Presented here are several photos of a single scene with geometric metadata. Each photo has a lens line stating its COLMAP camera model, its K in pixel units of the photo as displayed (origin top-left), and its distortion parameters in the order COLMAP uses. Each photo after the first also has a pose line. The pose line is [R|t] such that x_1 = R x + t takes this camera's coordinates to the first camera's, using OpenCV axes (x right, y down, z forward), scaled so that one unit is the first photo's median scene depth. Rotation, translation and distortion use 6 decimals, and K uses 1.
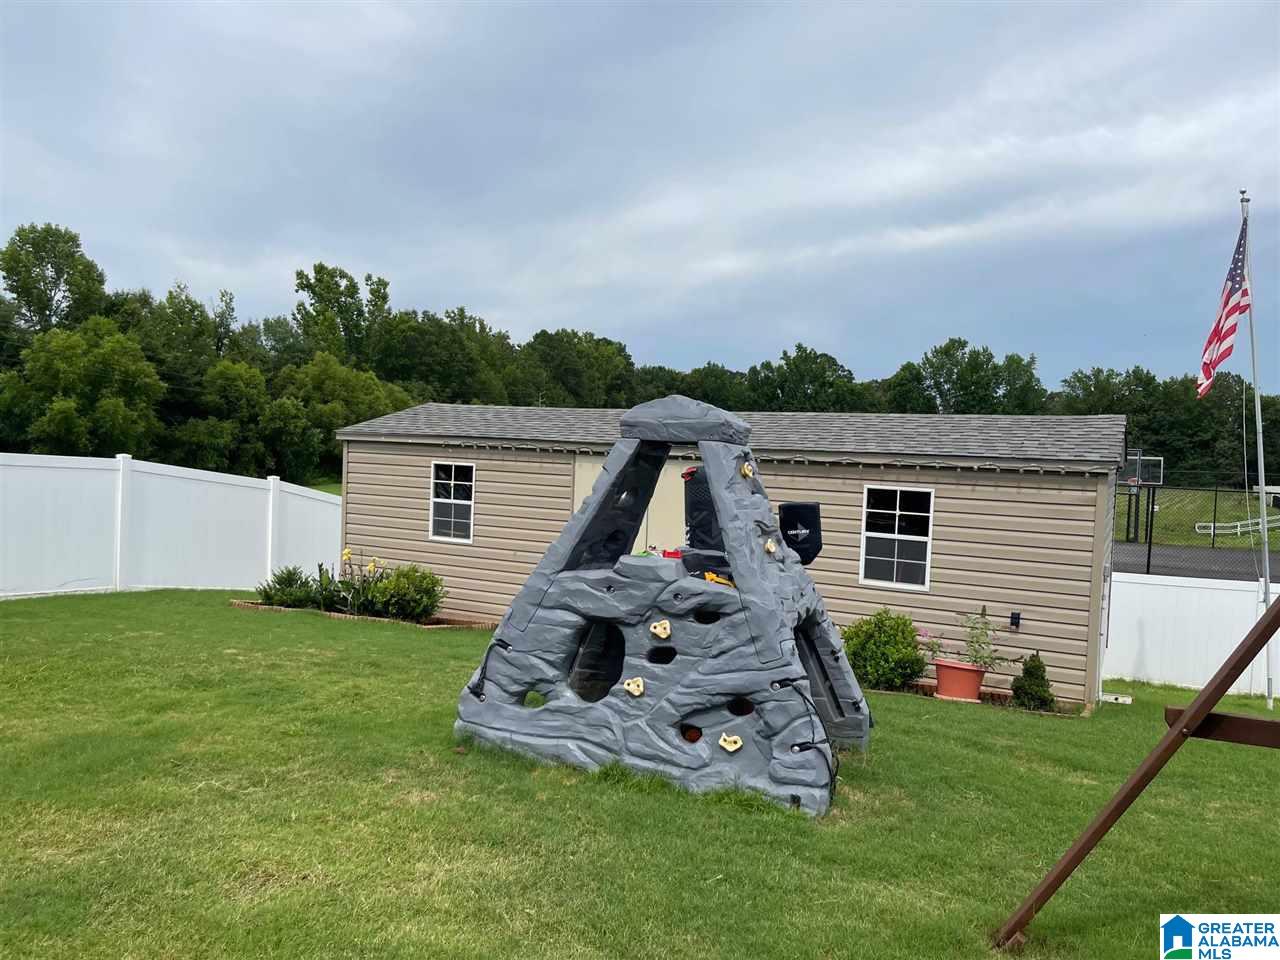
lens RADIAL K [[984.8, 0, 640.0], [0, 984.8, 480.0], [0, 0, 1]] dist [0.077790, -0.122292]
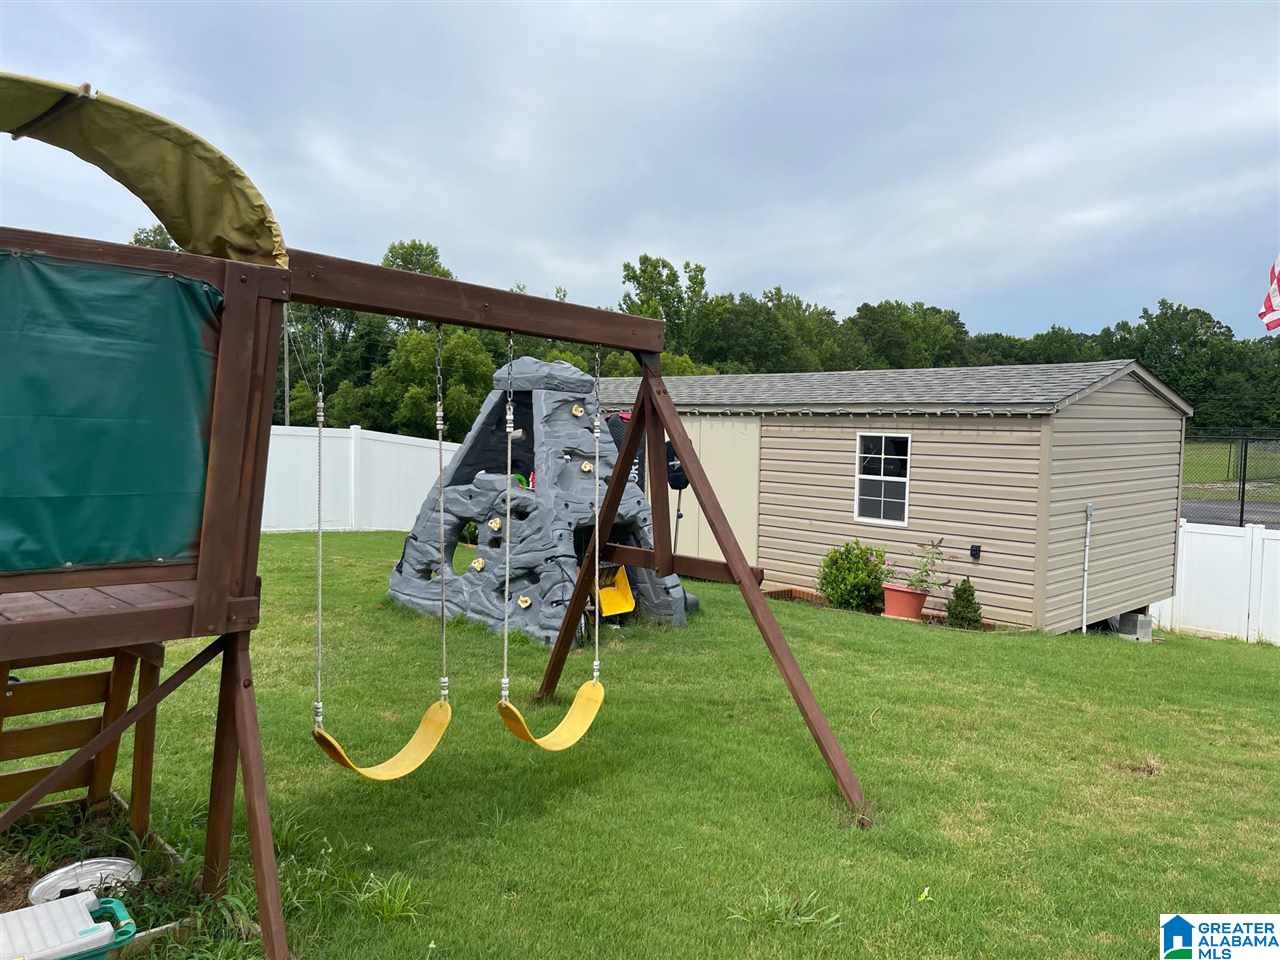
lens RADIAL K [[984.8, 0, 640.0], [0, 984.8, 480.0], [0, 0, 1]] dist [0.077790, -0.122292]
pose [[0.943974, -0.004676, -0.329986, 0.276075], [0.011855, 0.999735, 0.019746, 0.025509], [0.329806, -0.022552, 0.943779, -0.103748]]
